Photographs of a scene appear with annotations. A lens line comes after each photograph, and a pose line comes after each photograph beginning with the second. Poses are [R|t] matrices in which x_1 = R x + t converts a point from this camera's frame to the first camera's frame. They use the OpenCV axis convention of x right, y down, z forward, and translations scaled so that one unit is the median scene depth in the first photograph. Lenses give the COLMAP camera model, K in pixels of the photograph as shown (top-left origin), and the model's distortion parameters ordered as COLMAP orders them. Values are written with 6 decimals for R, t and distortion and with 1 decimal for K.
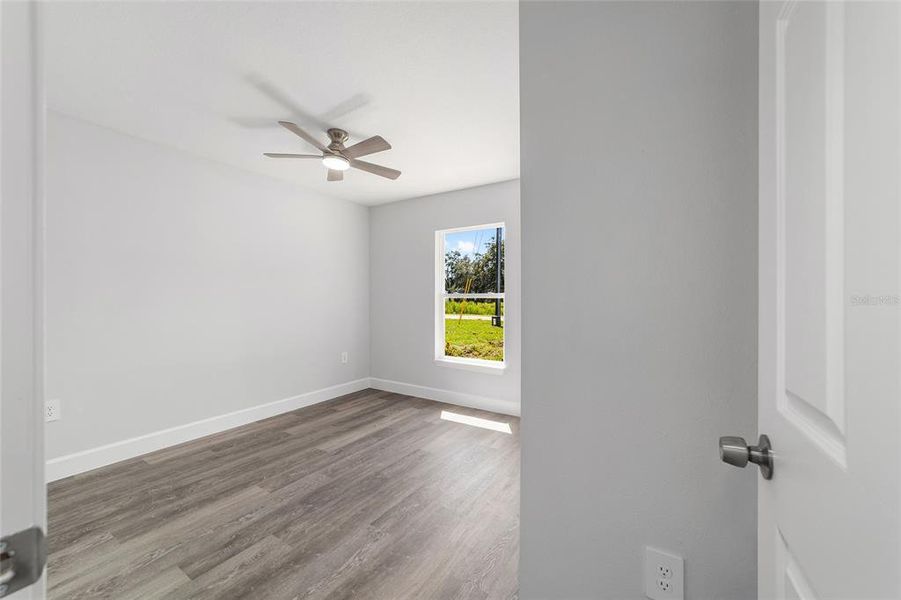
lens RADIAL K [[346.1, 0, 450.5], [0, 346.1, 300.0], [0, 0, 1]] dist [-0.022010, 0.010567]
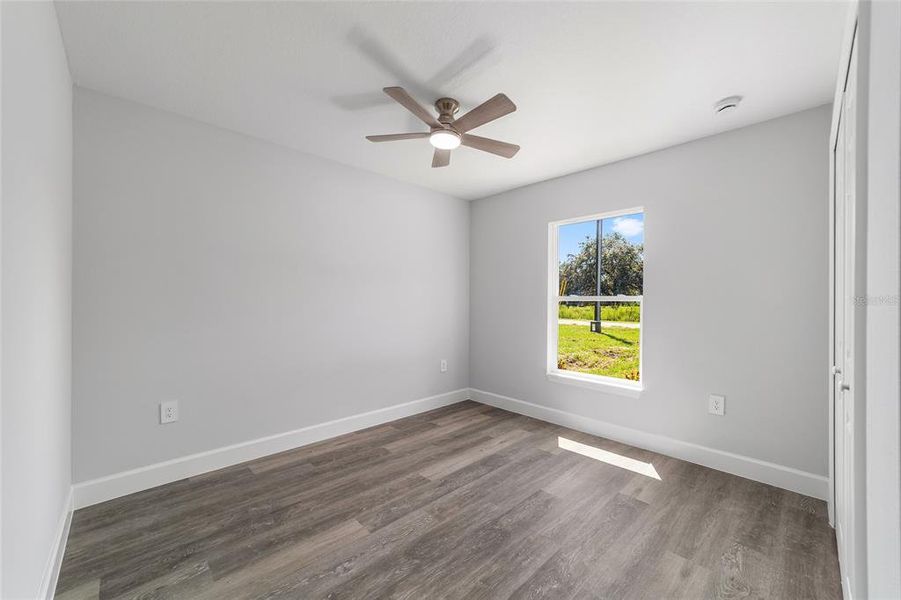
lens RADIAL K [[346.1, 0, 450.5], [0, 346.1, 300.0], [0, 0, 1]] dist [-0.022010, 0.010567]
pose [[0.970012, 0.005566, -0.242995, -0.102105], [-0.007656, 0.999941, -0.007659, 0.000845], [0.242938, 0.009290, 0.969997, 0.173052]]
